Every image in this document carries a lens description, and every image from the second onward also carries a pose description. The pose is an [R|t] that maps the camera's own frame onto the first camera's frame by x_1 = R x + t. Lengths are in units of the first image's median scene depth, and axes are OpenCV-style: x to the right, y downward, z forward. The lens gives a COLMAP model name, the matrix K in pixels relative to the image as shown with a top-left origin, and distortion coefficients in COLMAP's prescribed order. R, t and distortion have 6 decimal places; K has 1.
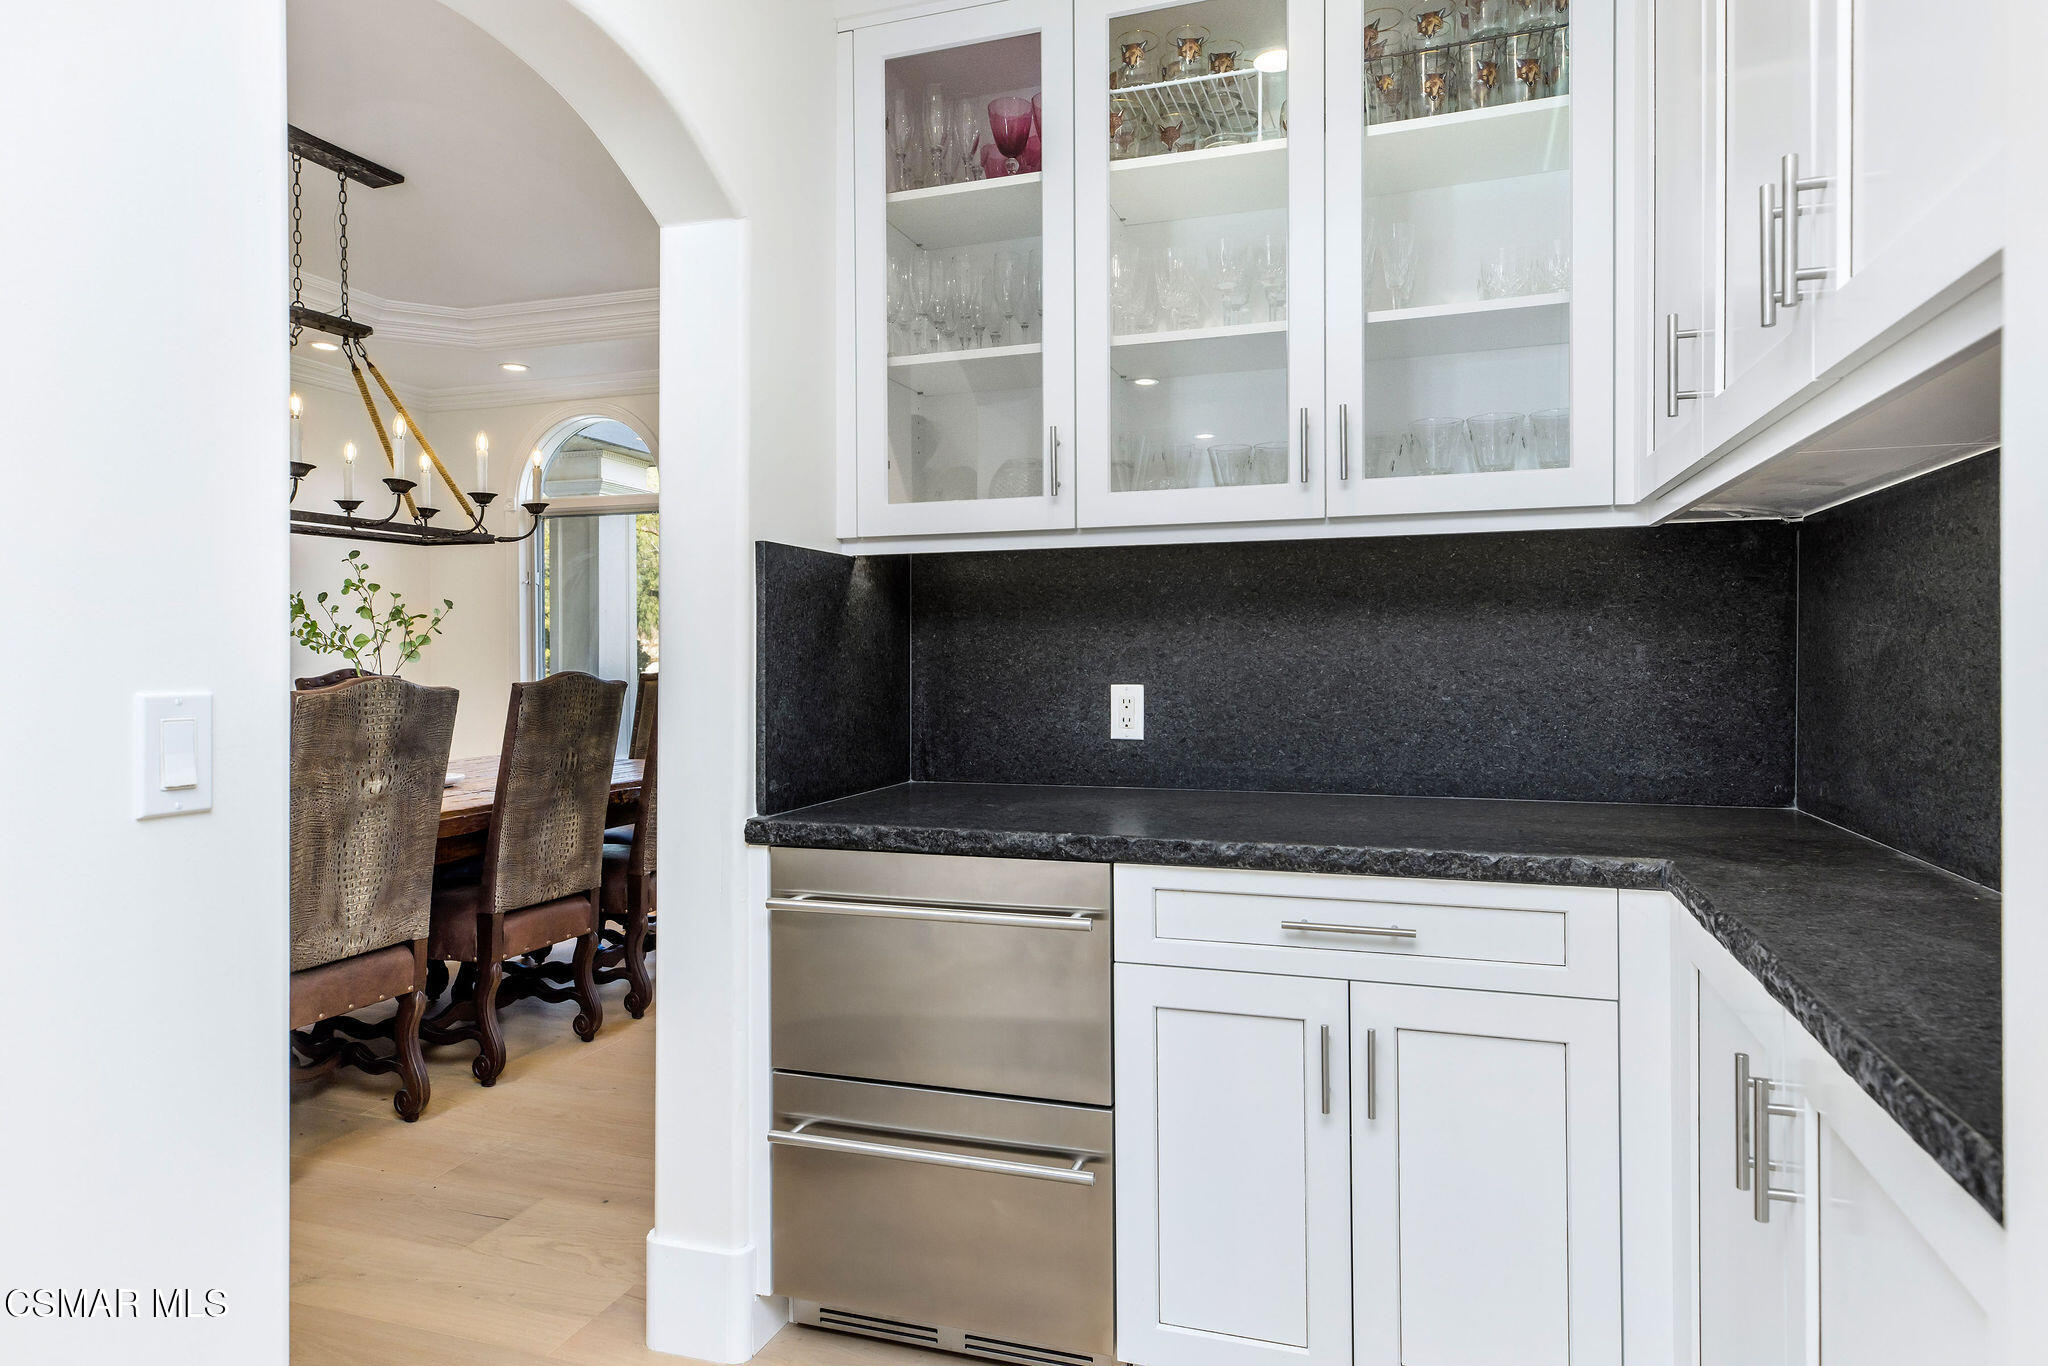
lens RADIAL K [[1142.0, 0, 1026.5], [0, 1142.0, 666.2], [0, 0, 1]] dist [-0.003722, -0.000375]
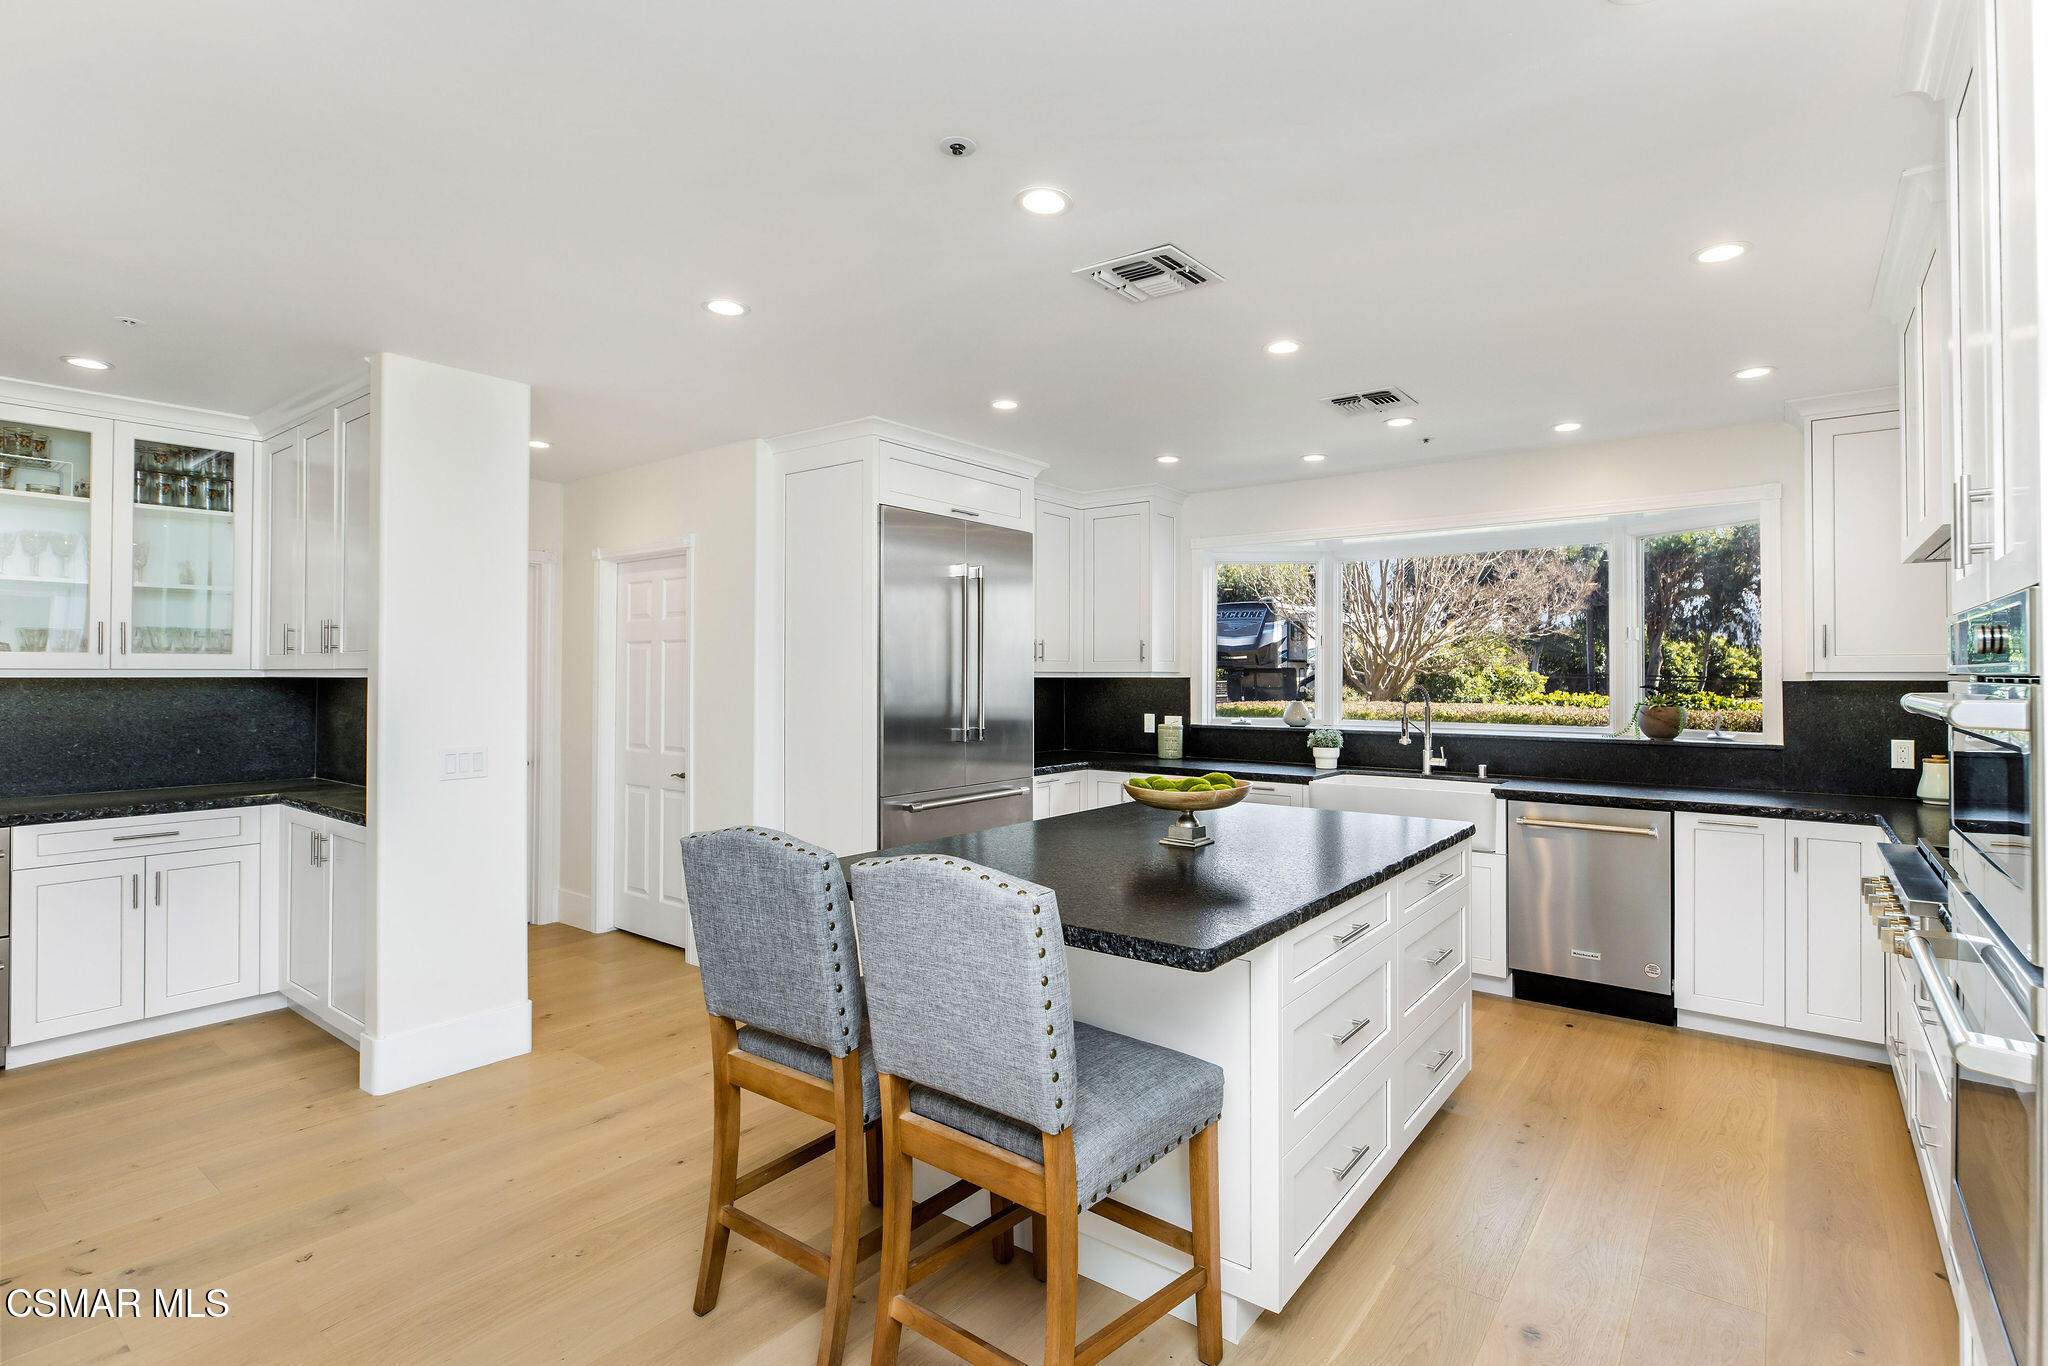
lens RADIAL K [[987.0, 0, 1085.7], [0, 987.0, 674.9], [0, 0, 1]] dist [-0.018839, -0.000107]
pose [[0.268840, 0.011009, 0.963122, -1.177791], [-0.001216, 0.999938, -0.011090, -0.106430], [-0.963184, 0.001810, 0.268836, -1.533673]]
